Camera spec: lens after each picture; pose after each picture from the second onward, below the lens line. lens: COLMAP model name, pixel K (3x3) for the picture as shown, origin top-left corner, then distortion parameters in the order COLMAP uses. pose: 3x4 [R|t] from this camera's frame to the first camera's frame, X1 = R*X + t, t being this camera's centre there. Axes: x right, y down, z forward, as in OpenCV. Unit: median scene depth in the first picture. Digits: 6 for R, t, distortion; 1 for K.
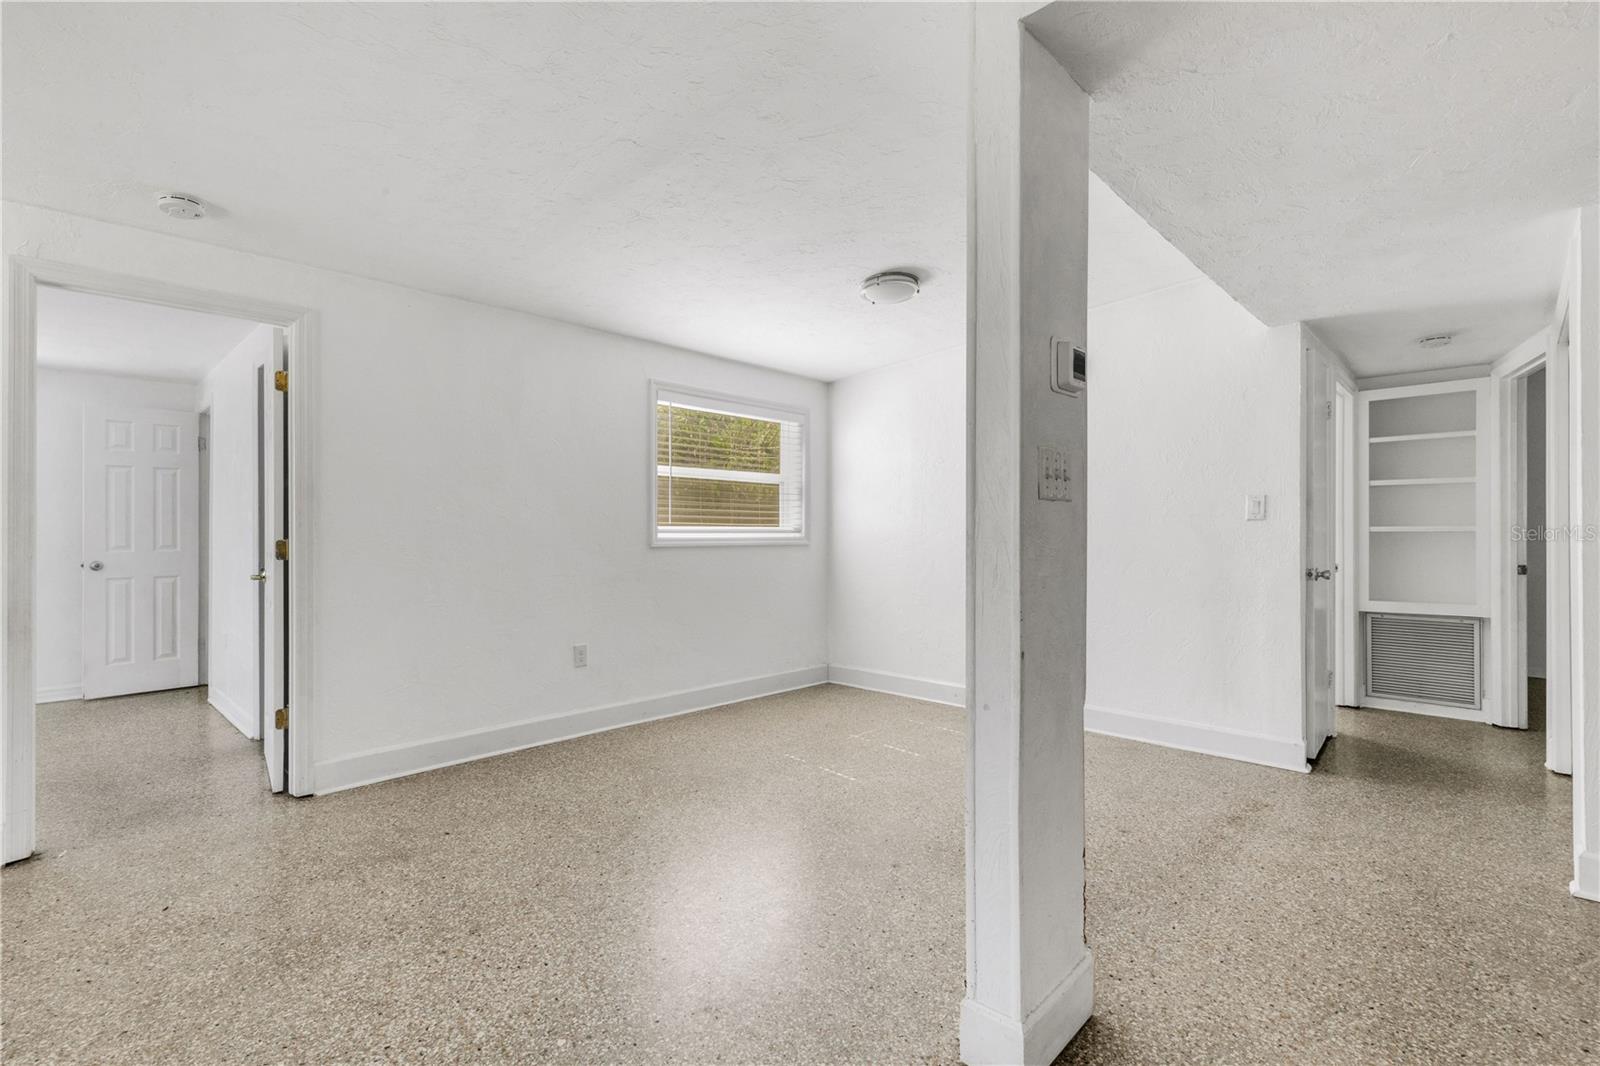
lens RADIAL K [[743.2, 0, 800.6], [0, 743.2, 529.8], [0, 0, 1]] dist [0.009285, 0.000600]
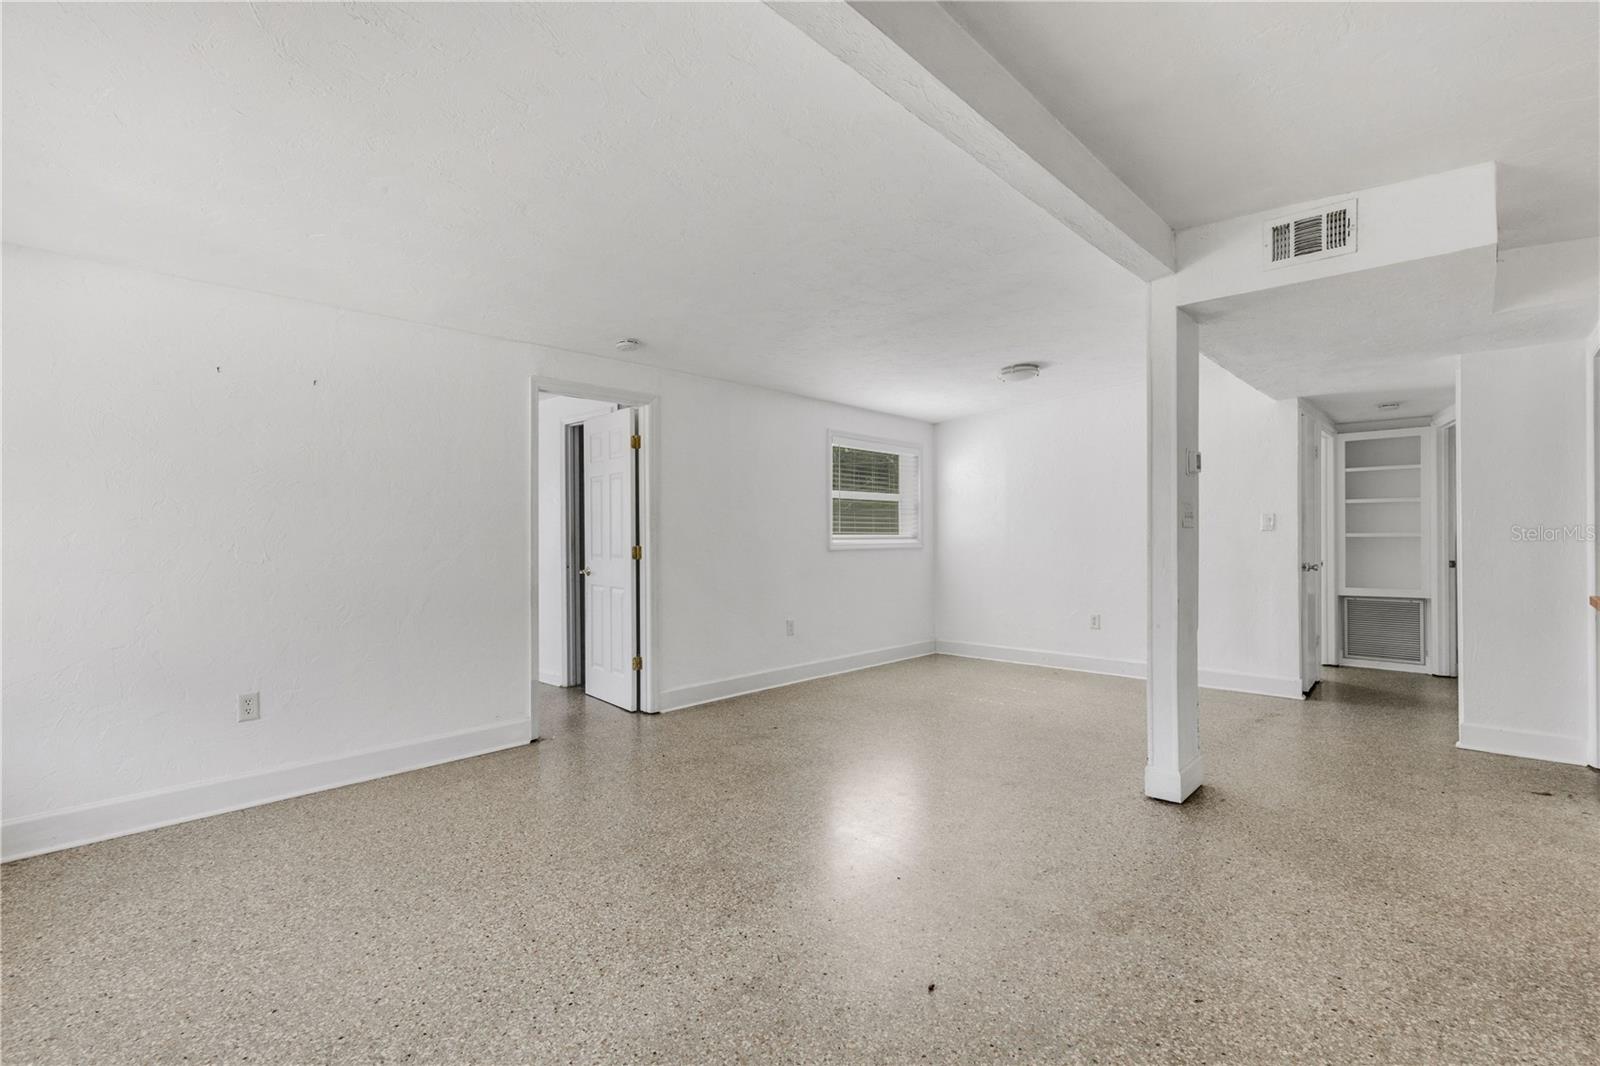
lens RADIAL K [[743.2, 0, 797.5], [0, 743.2, 533.0], [0, 0, 1]] dist [0.009285, 0.000600]
pose [[0.999920, -0.002902, 0.012323, -0.276068], [0.002890, 0.999995, 0.000941, -0.009865], [-0.012325, -0.000905, 0.999924, -0.378509]]
